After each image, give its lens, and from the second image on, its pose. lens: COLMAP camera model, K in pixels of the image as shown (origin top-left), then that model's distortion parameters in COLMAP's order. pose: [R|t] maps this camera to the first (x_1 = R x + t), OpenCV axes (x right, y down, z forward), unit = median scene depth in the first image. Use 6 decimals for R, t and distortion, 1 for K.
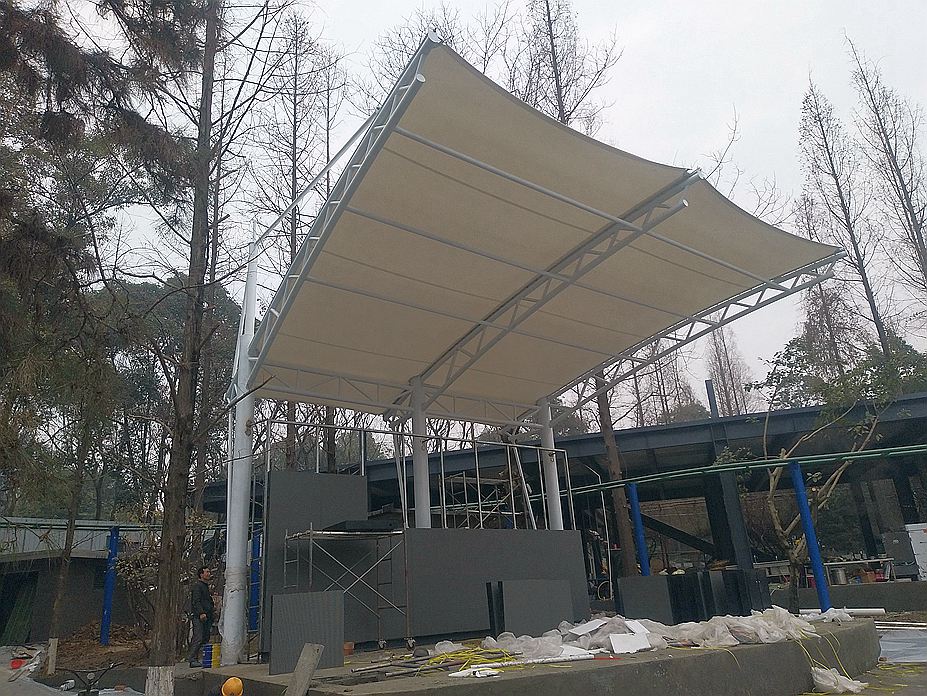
lens RADIAL K [[692.6, 0, 462.5], [0, 692.6, 357.2], [0, 0, 1]] dist [0.087852, -0.109704]
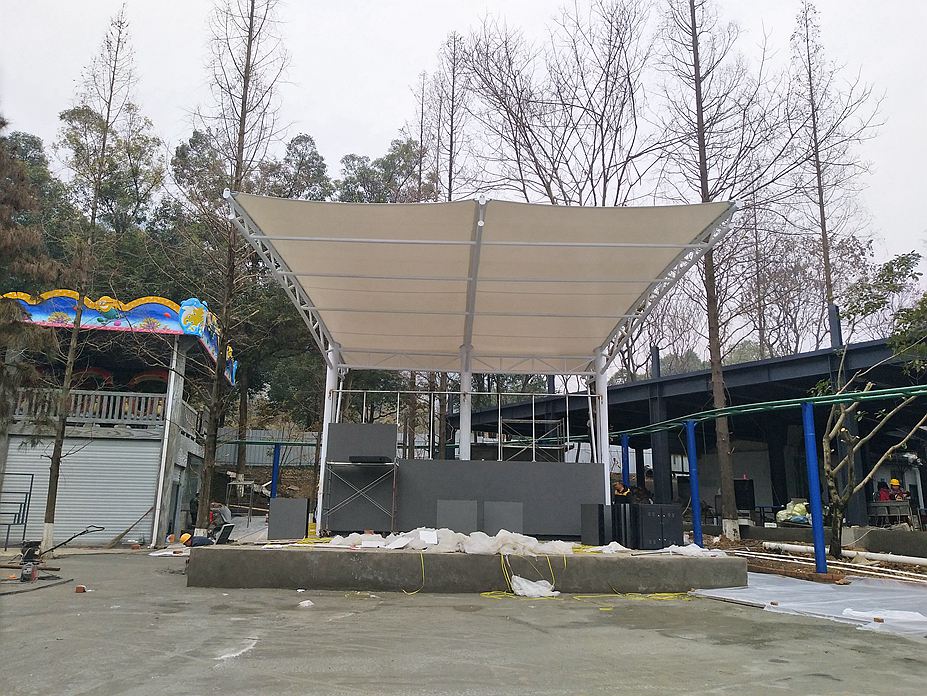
lens RADIAL K [[692.6, 0, 462.5], [0, 692.6, 357.2], [0, 0, 1]] dist [0.087852, -0.109704]
pose [[0.789393, -0.052970, -0.611599, 0.722425], [0.136044, 0.986593, 0.090145, -0.067361], [0.598624, -0.154364, 0.786016, -0.037765]]
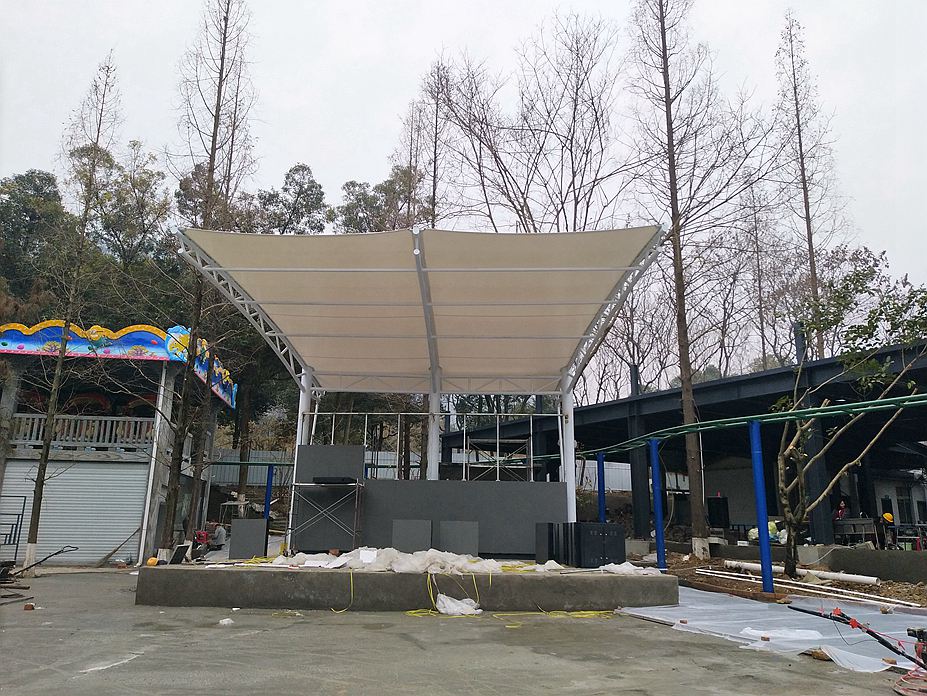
lens RADIAL K [[692.6, 0, 462.5], [0, 692.6, 357.2], [0, 0, 1]] dist [0.087852, -0.109704]
pose [[0.755597, -0.080407, -0.650083, 0.839847], [0.154868, 0.986230, 0.058021, -0.058948], [0.636466, -0.144517, 0.757645, 0.020264]]
